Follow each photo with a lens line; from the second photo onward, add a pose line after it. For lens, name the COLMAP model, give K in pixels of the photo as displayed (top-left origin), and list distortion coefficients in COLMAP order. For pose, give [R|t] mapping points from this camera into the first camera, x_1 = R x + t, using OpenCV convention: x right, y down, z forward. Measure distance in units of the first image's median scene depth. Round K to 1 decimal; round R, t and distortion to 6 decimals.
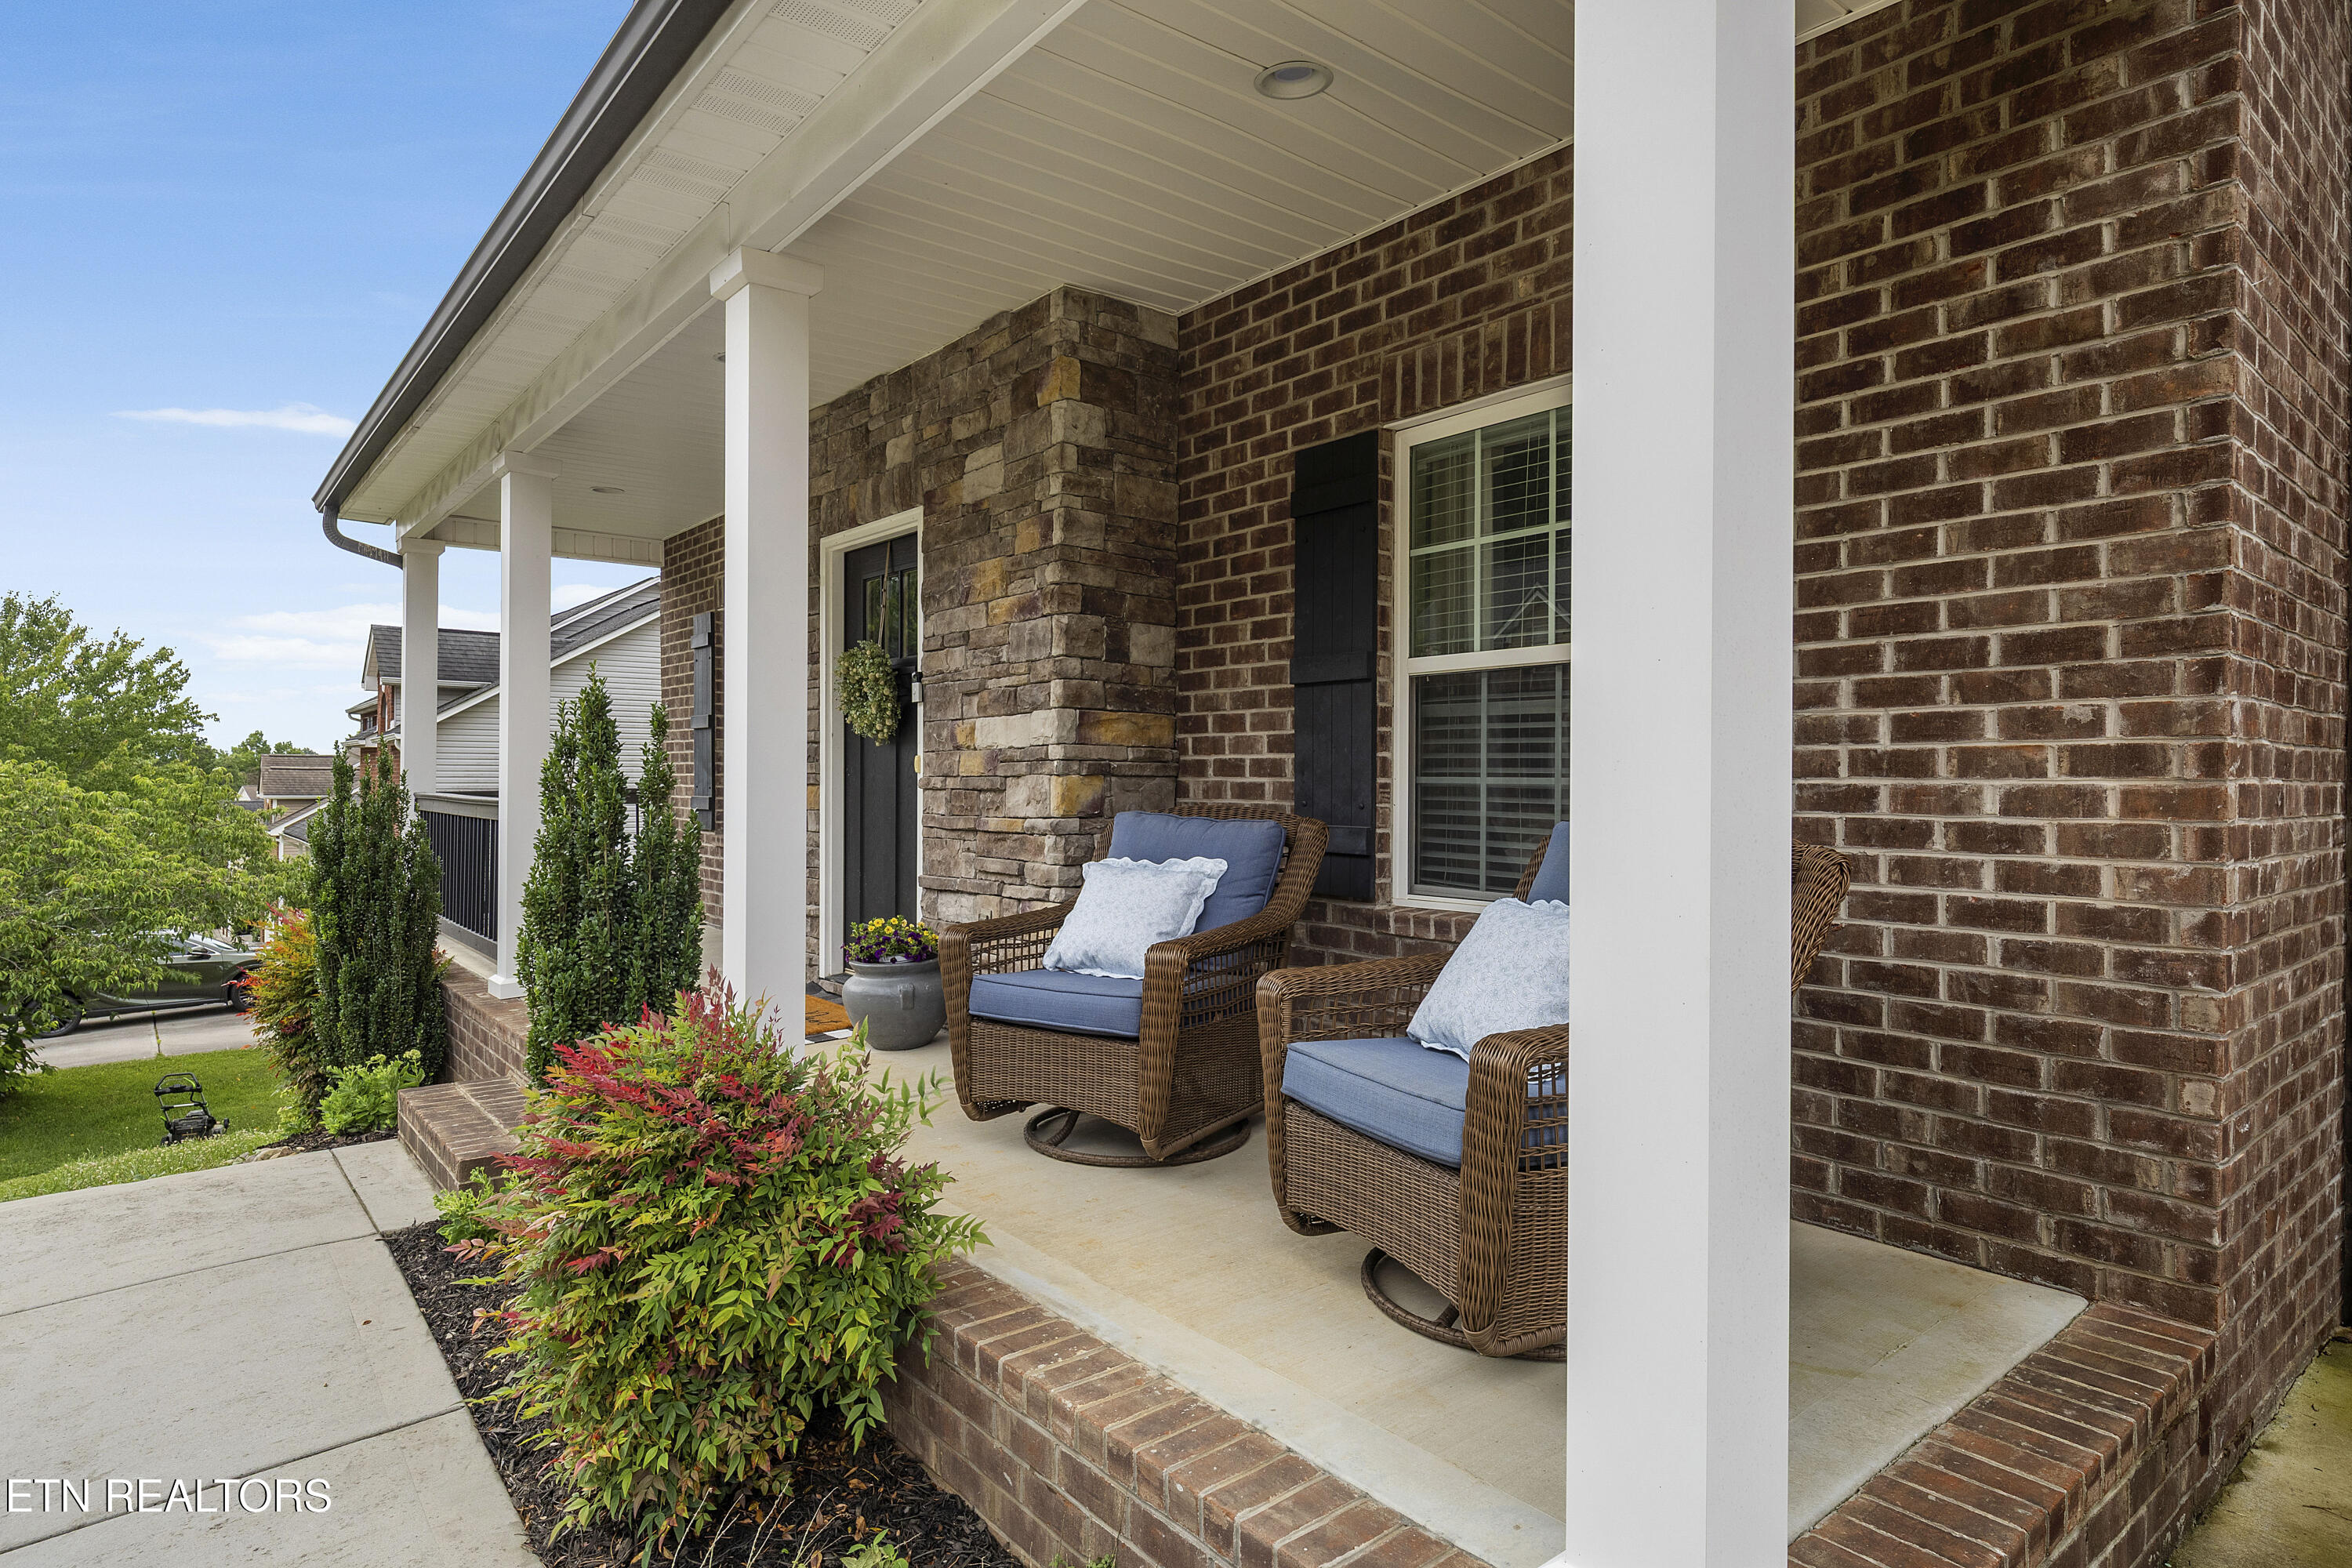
lens RADIAL K [[1300.1, 0, 1177.8], [0, 1300.1, 779.0], [0, 0, 1]] dist [0.004298, -0.000438]
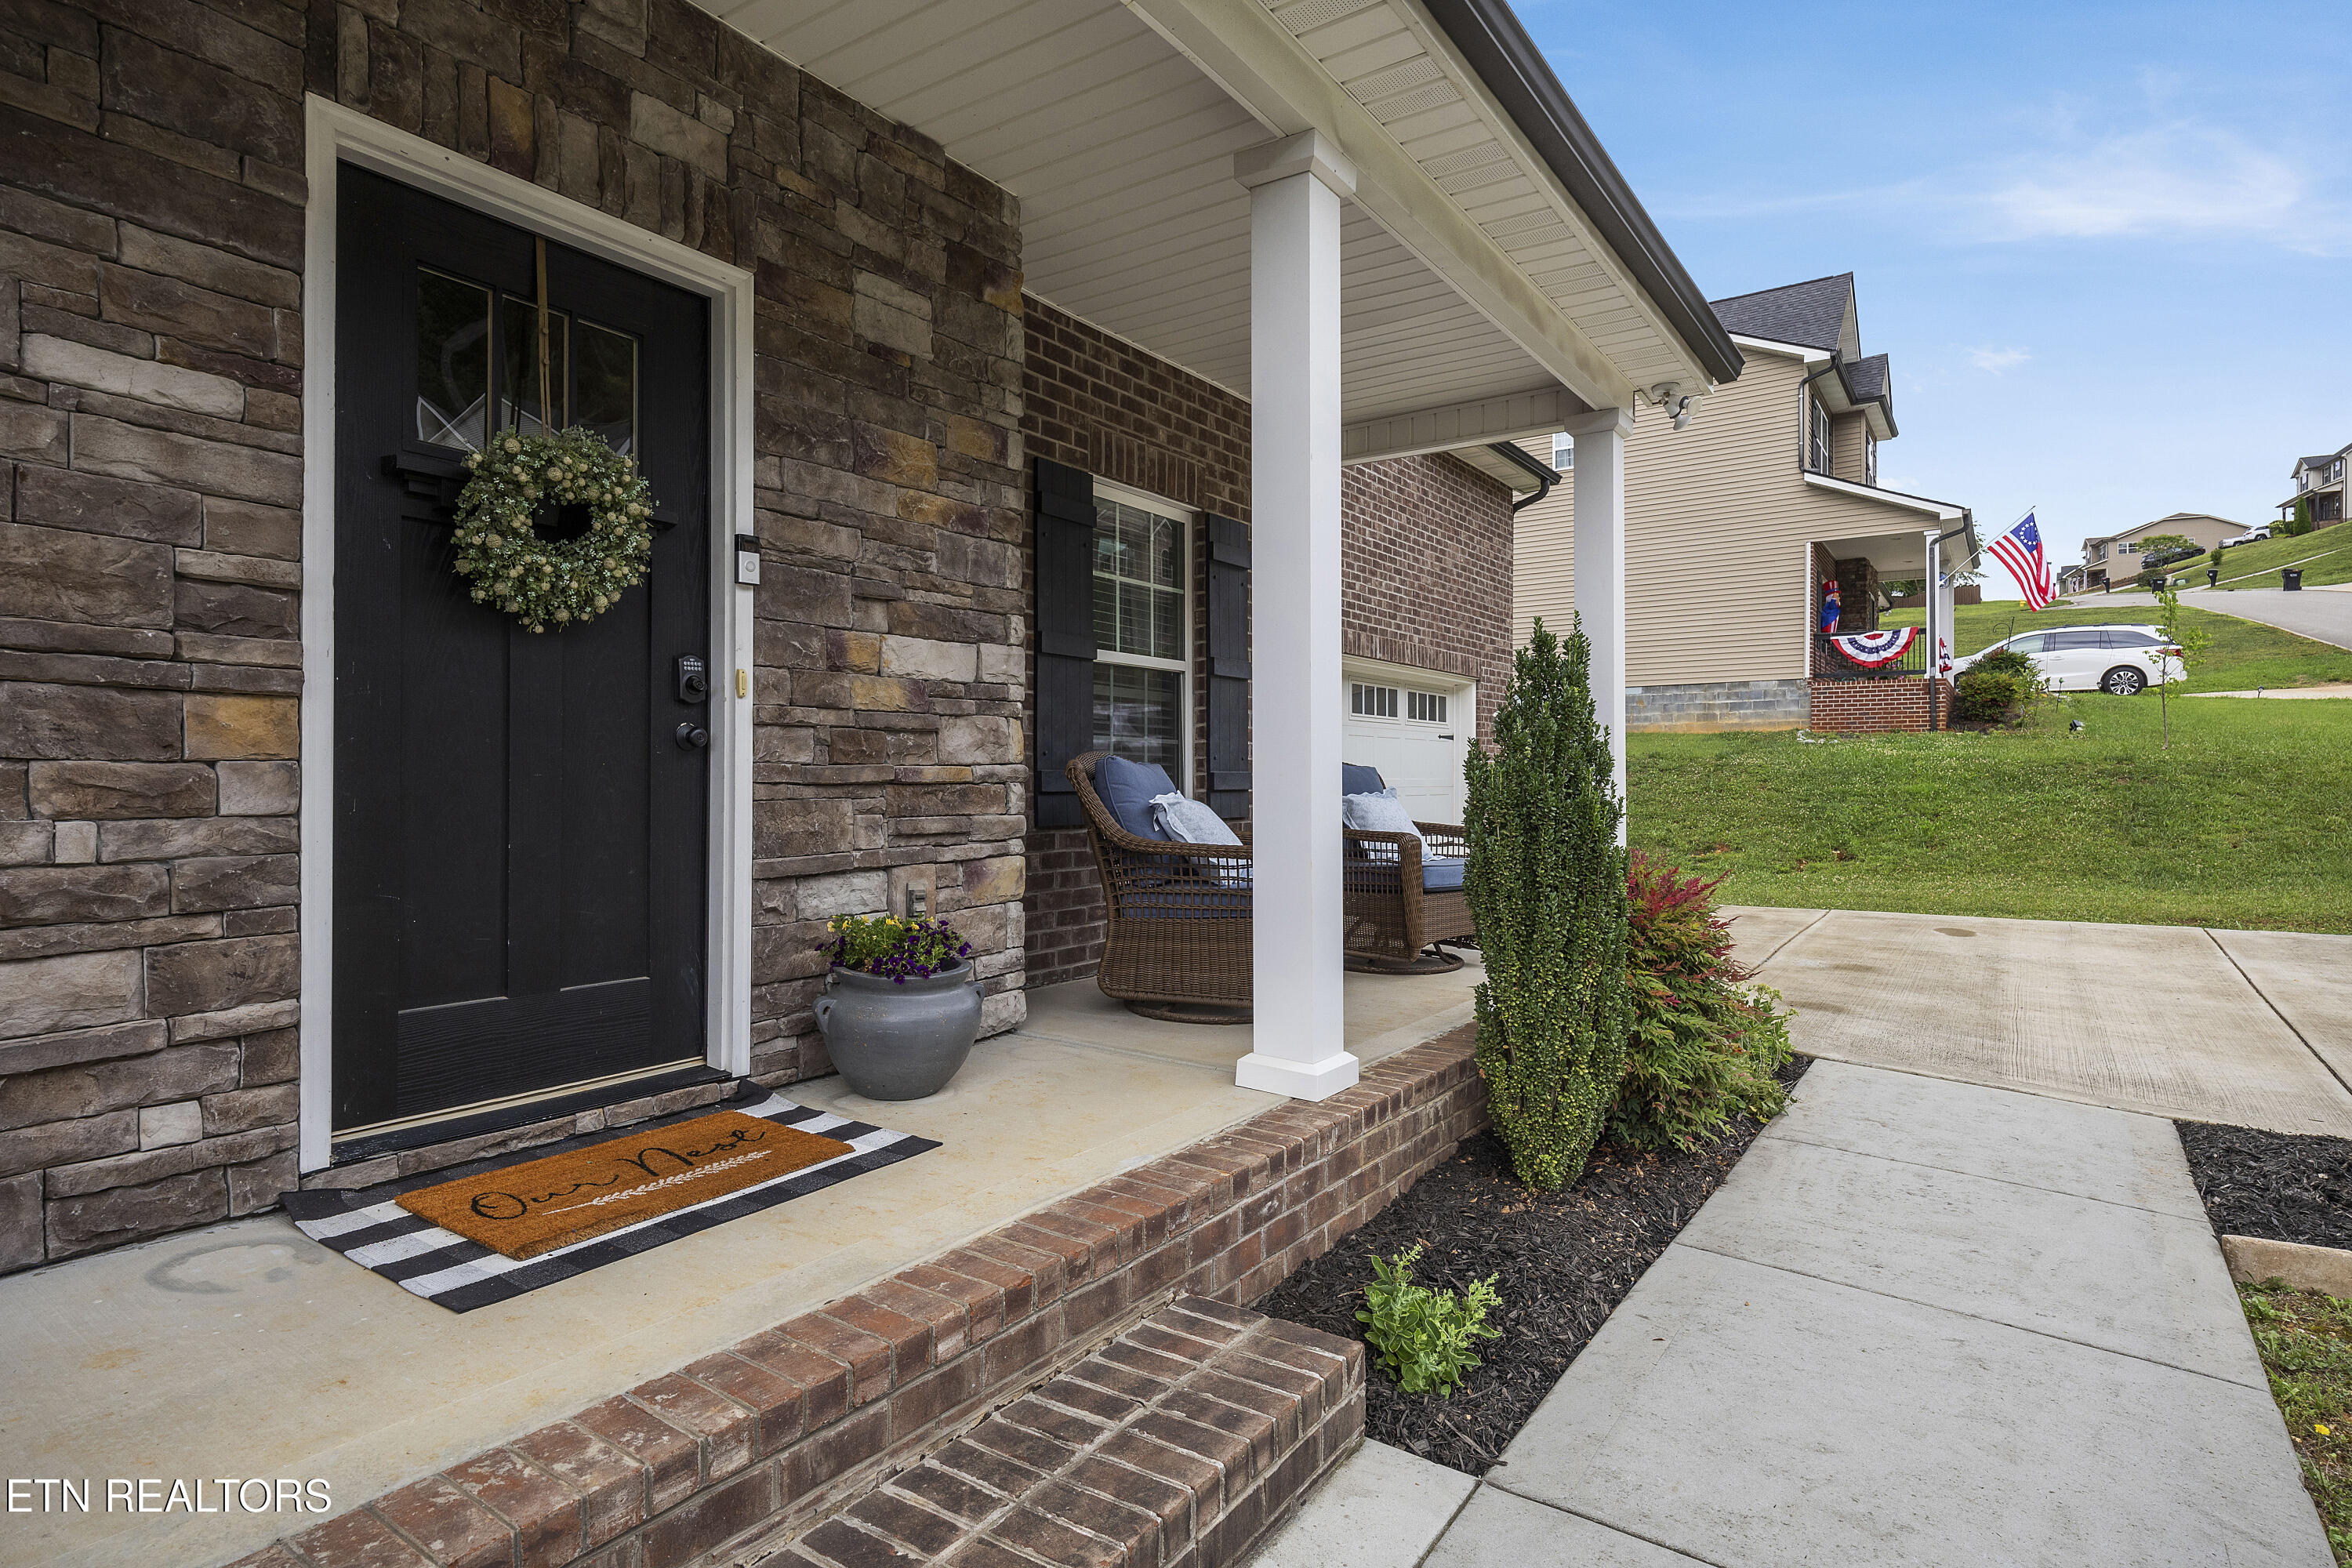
lens RADIAL K [[1219.1, 0, 1179.7], [0, 1219.1, 775.6], [0, 0, 1]] dist [-0.001542, 0.000066]
pose [[-0.287481, 0.004122, 0.957777, -0.911280], [0.001203, 0.999992, -0.003942, 0.039499], [-0.957786, 0.000019, -0.287483, 1.078701]]
